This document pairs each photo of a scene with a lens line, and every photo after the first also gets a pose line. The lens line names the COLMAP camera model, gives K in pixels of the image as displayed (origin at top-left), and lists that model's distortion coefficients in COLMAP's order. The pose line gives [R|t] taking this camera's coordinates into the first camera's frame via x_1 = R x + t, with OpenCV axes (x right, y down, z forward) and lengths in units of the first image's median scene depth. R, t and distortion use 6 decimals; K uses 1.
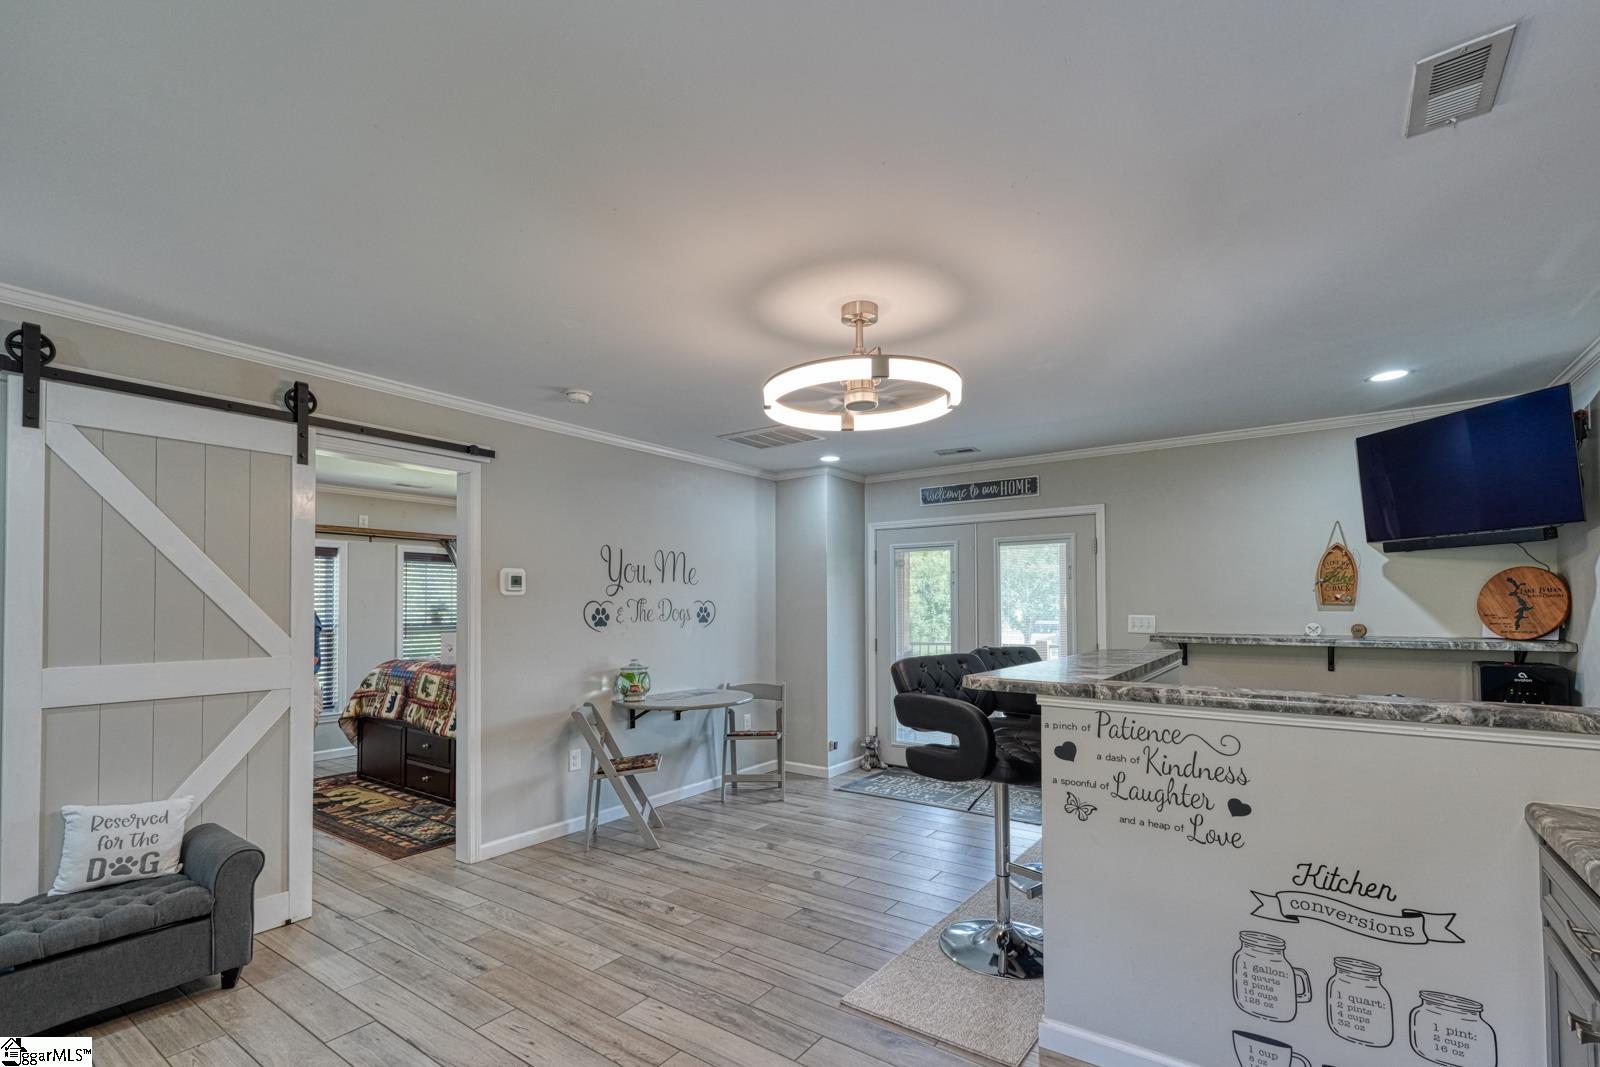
lens RADIAL K [[721.4, 0, 800.0], [0, 721.4, 589.5], [0, 0, 1]] dist [0.001816, 0.000066]
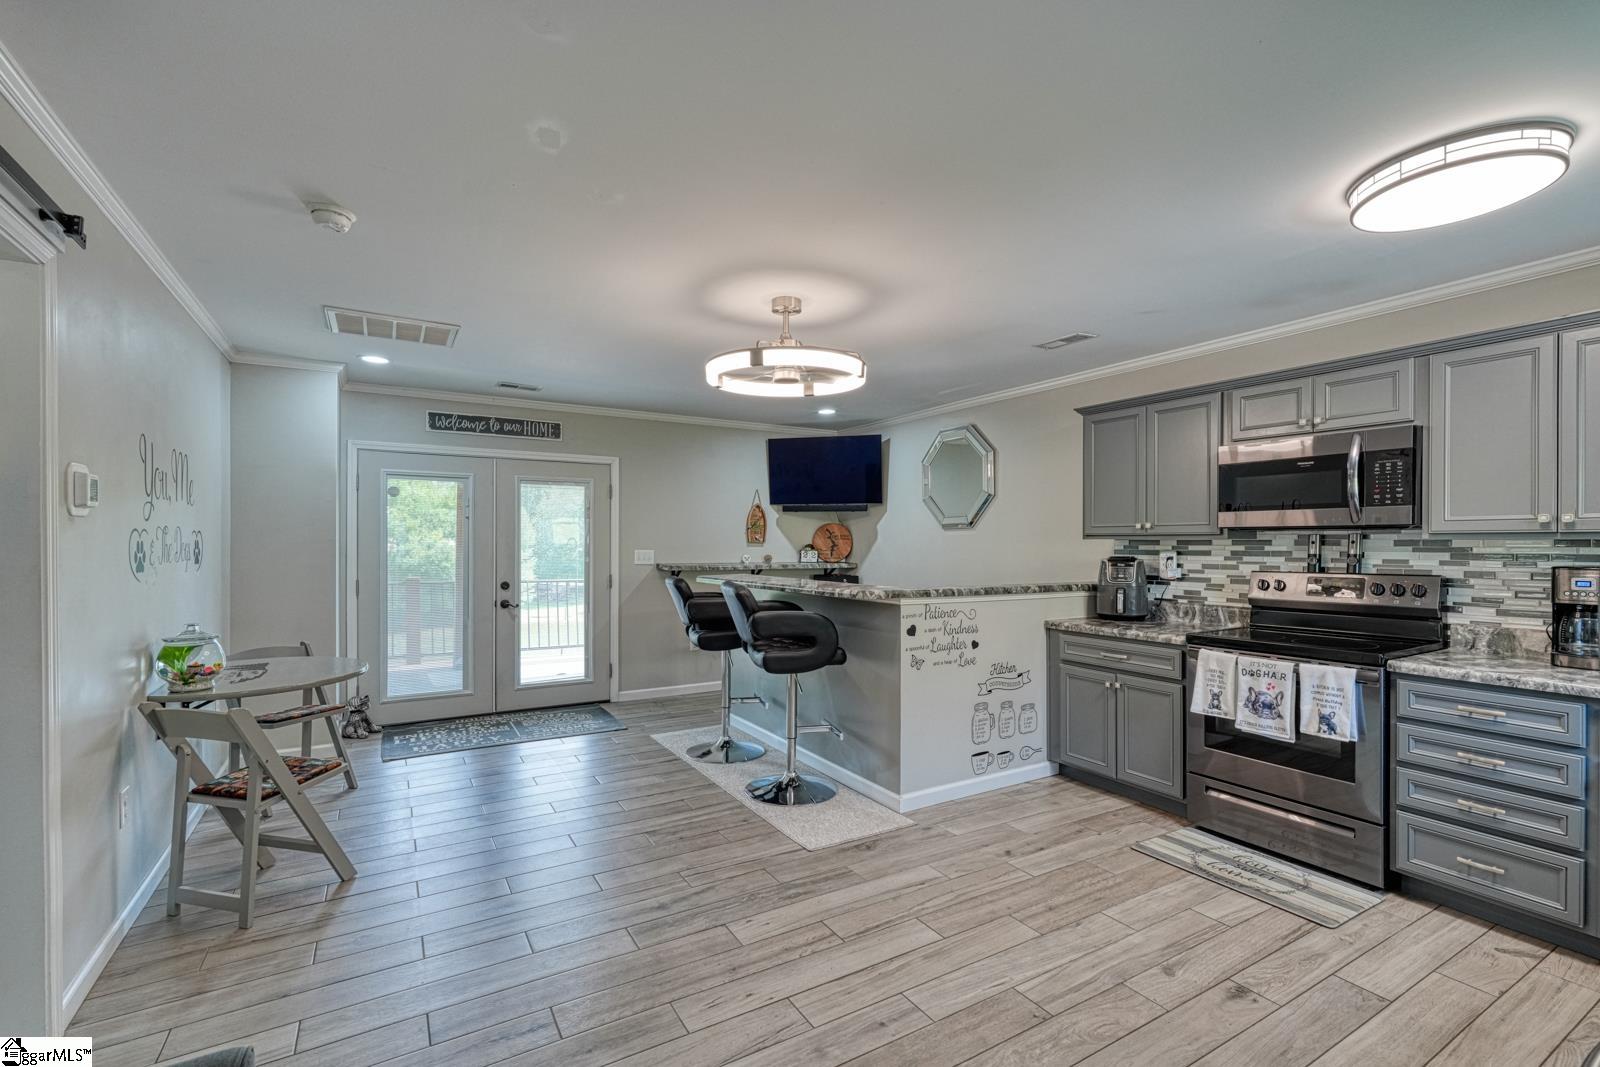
lens RADIAL K [[704.8, 0, 800.4], [0, 704.8, 543.9], [0, 0, 1]] dist [0.001779, 0.000346]
pose [[0.404021, 0.004157, 0.914740, -0.546845], [-0.027024, 0.999607, 0.007394, 0.008310], [-0.914351, -0.027707, 0.403974, 0.260370]]
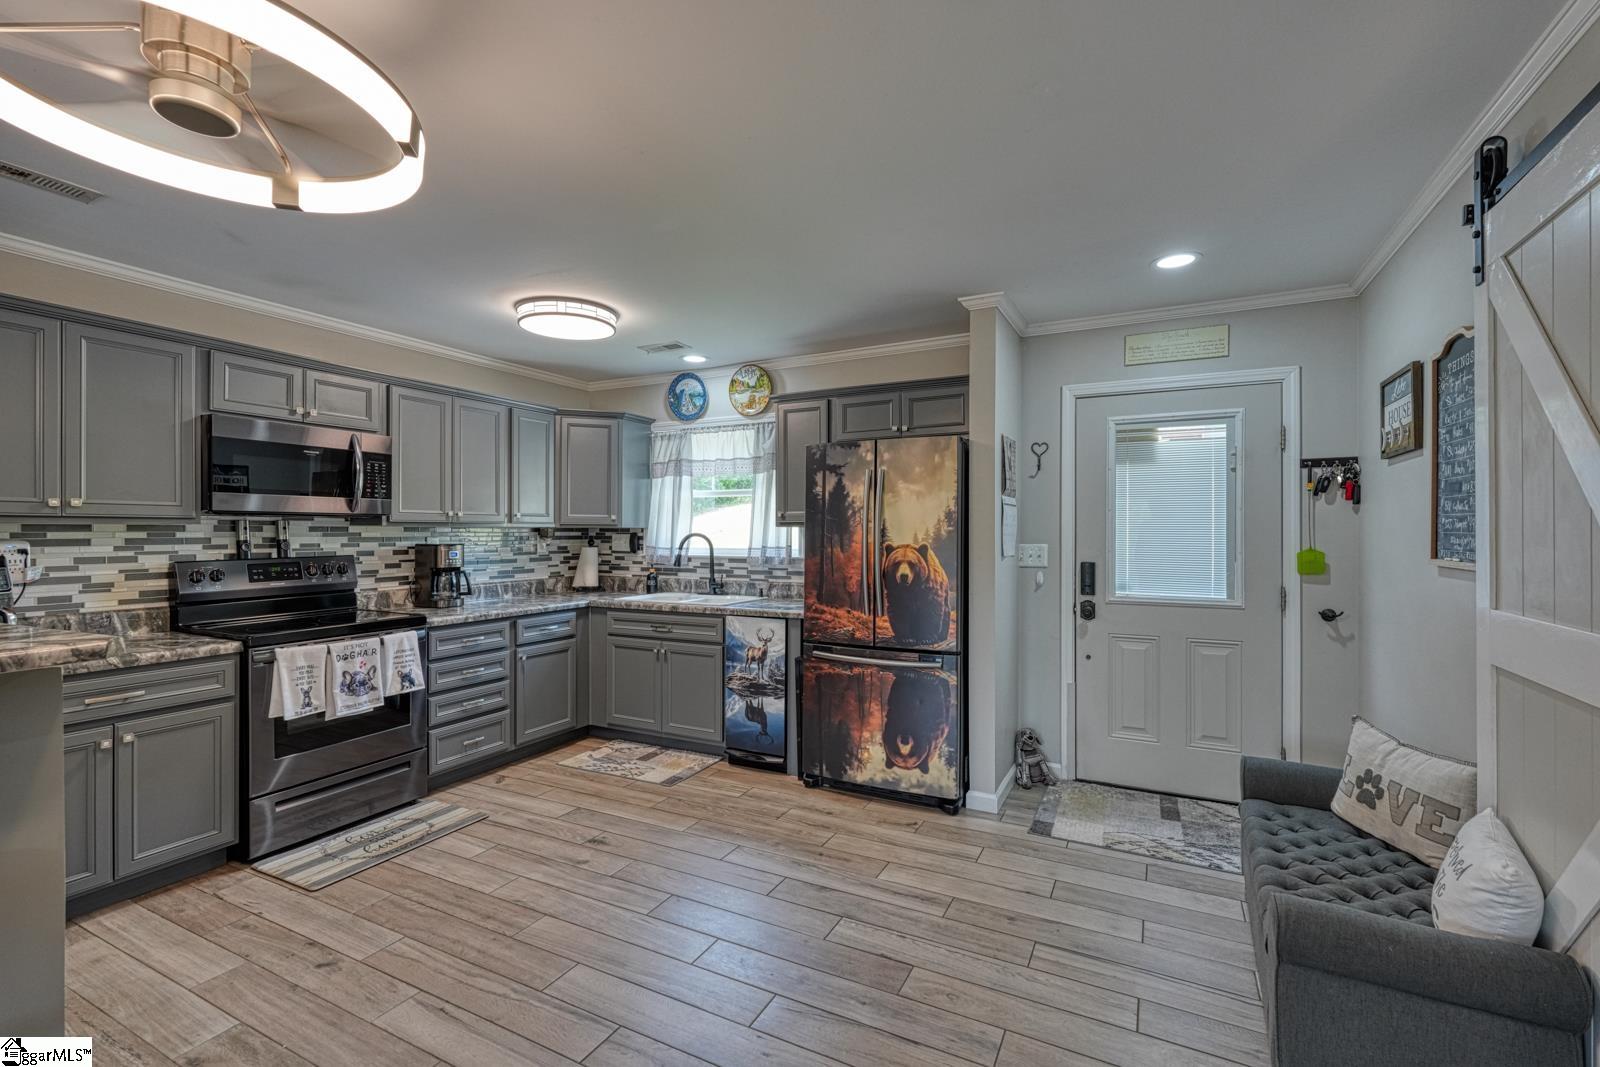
lens RADIAL K [[698.9, 0, 801.9], [0, 698.9, 531.8], [0, 0, 1]] dist [0.001783, 0.000572]
pose [[-0.989888, 0.004105, -0.141794, -0.135739], [0.007548, 0.999689, -0.023756, 0.021765], [0.141652, -0.024586, -0.989611, 0.822569]]
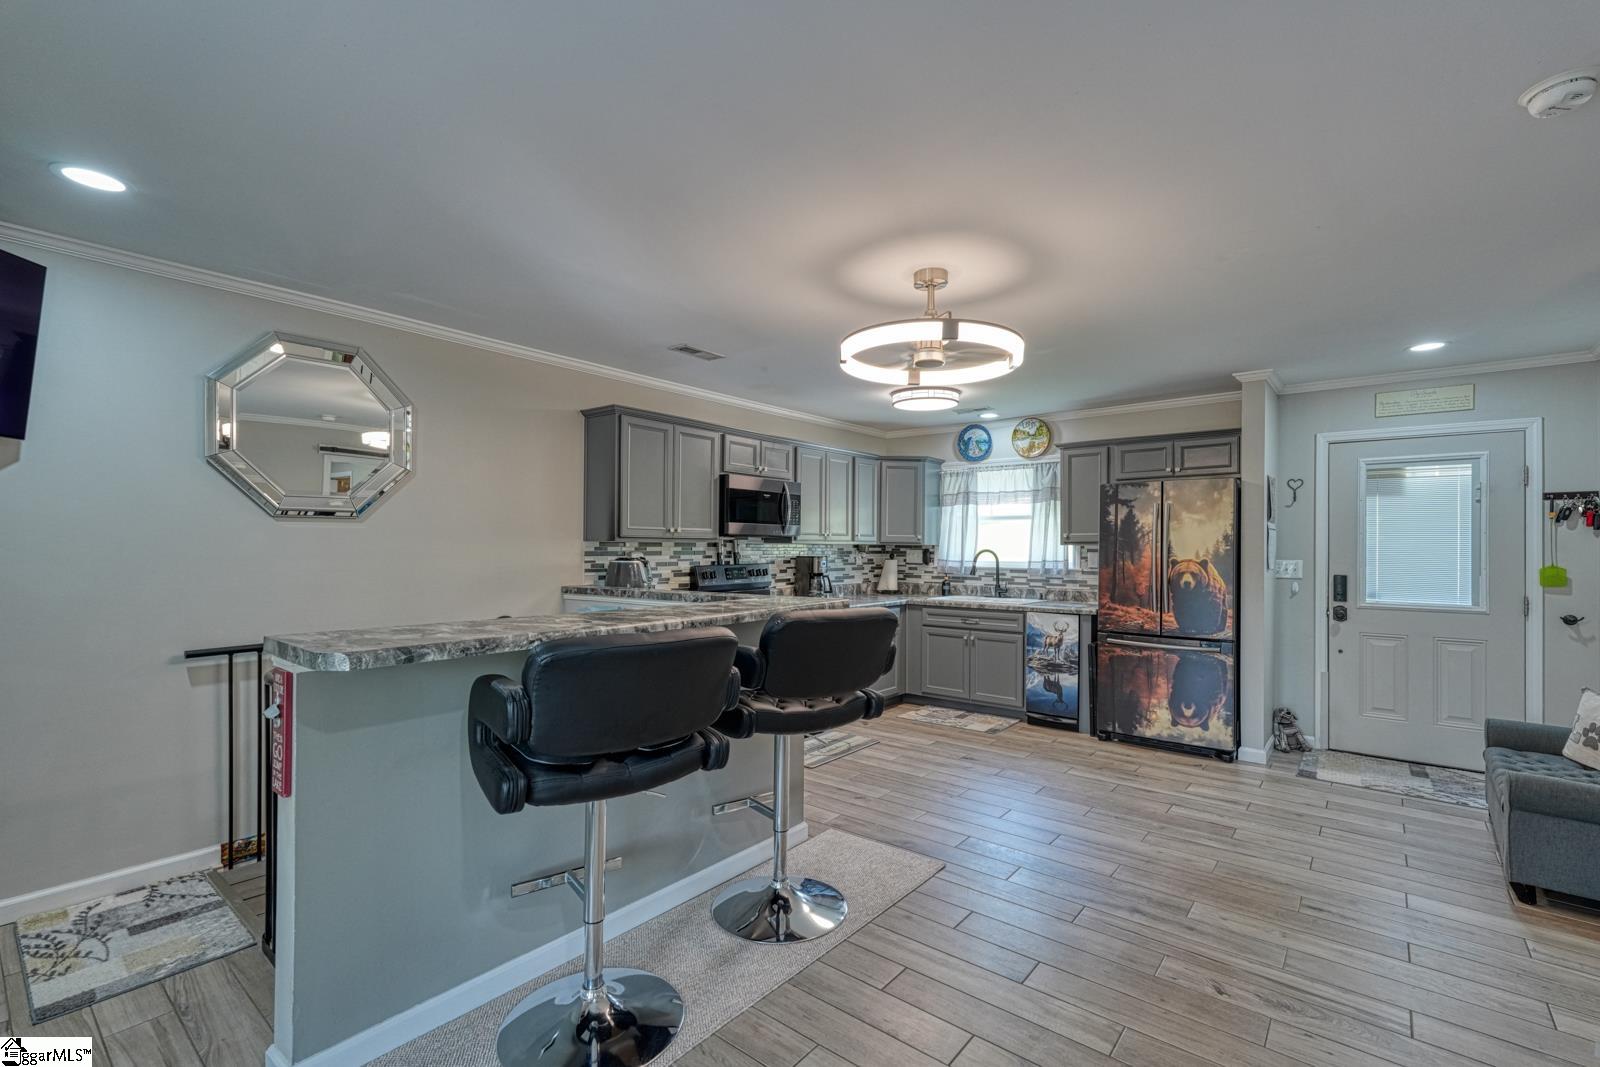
lens RADIAL K [[704.8, 0, 800.4], [0, 704.8, 543.9], [0, 0, 1]] dist [0.001779, 0.000346]
pose [[-0.997613, -0.001157, 0.069048, 0.111448], [-0.003175, 0.999571, -0.029125, 0.027026], [-0.068985, -0.029274, -0.997188, 1.117371]]
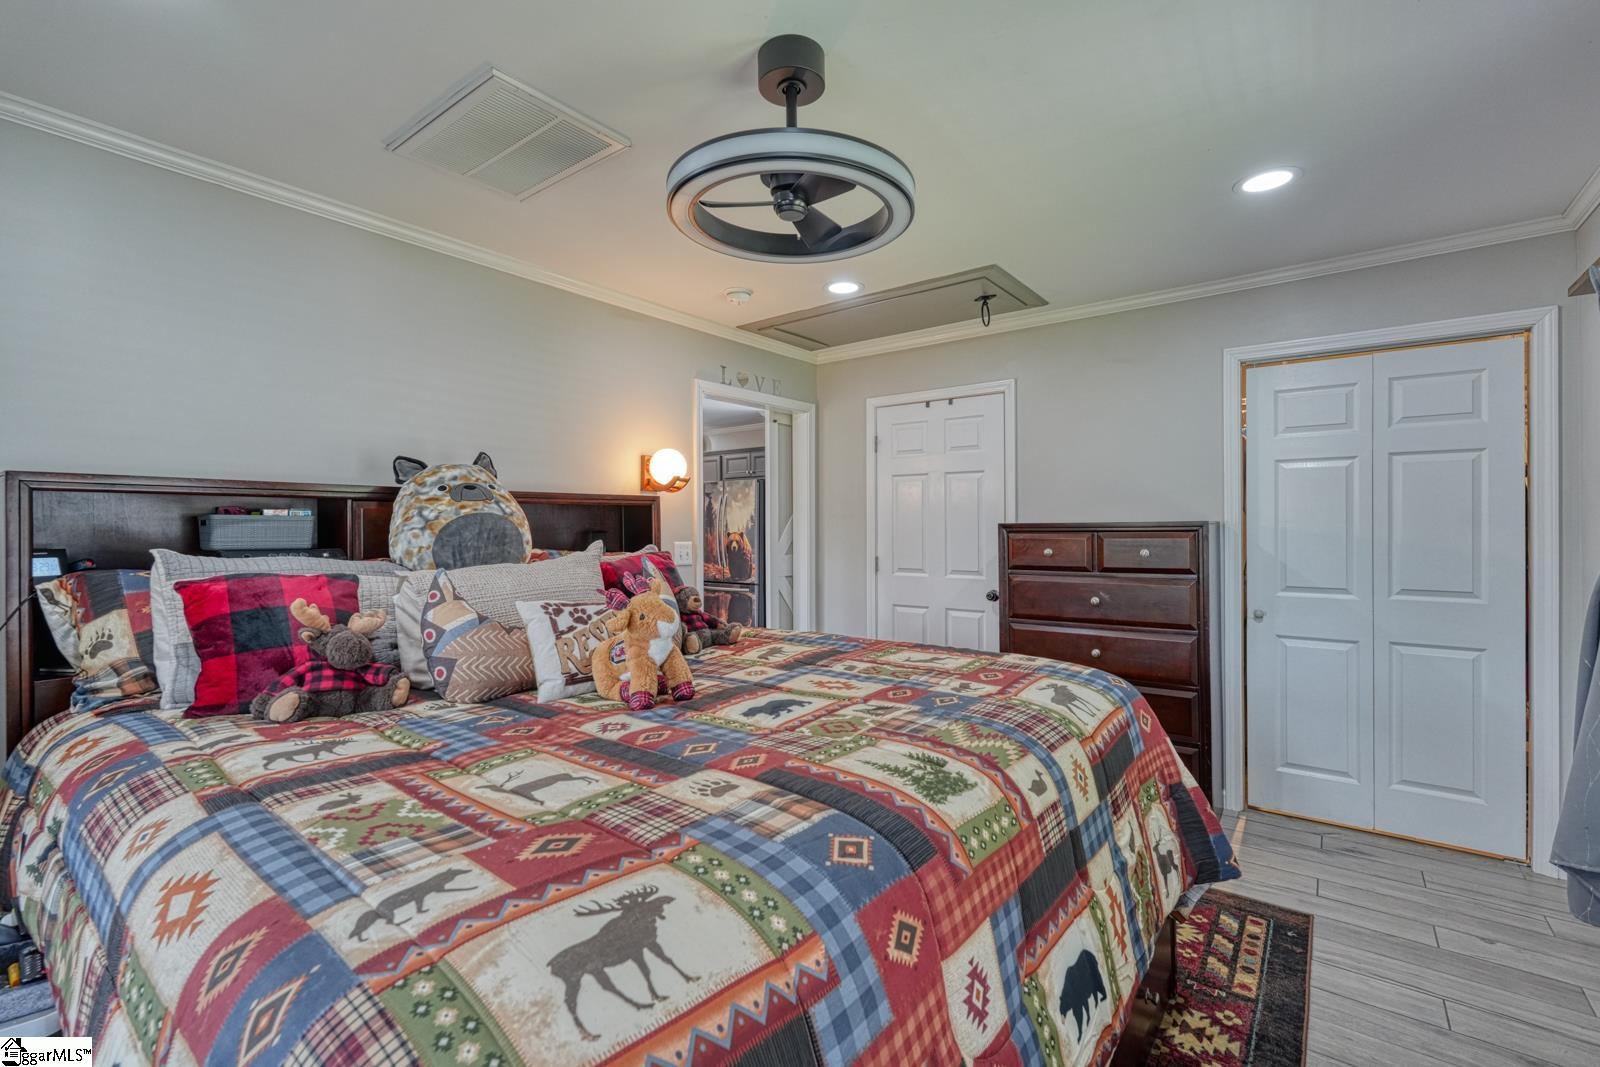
lens RADIAL K [[698.9, 0, 801.9], [0, 698.9, 531.8], [0, 0, 1]] dist [0.001783, 0.000572]
pose [[-0.999264, 0.006966, 0.037722, -0.522517], [0.006266, 0.999807, -0.018640, 0.045586], [-0.037845, -0.018390, -0.999114, 1.561245]]
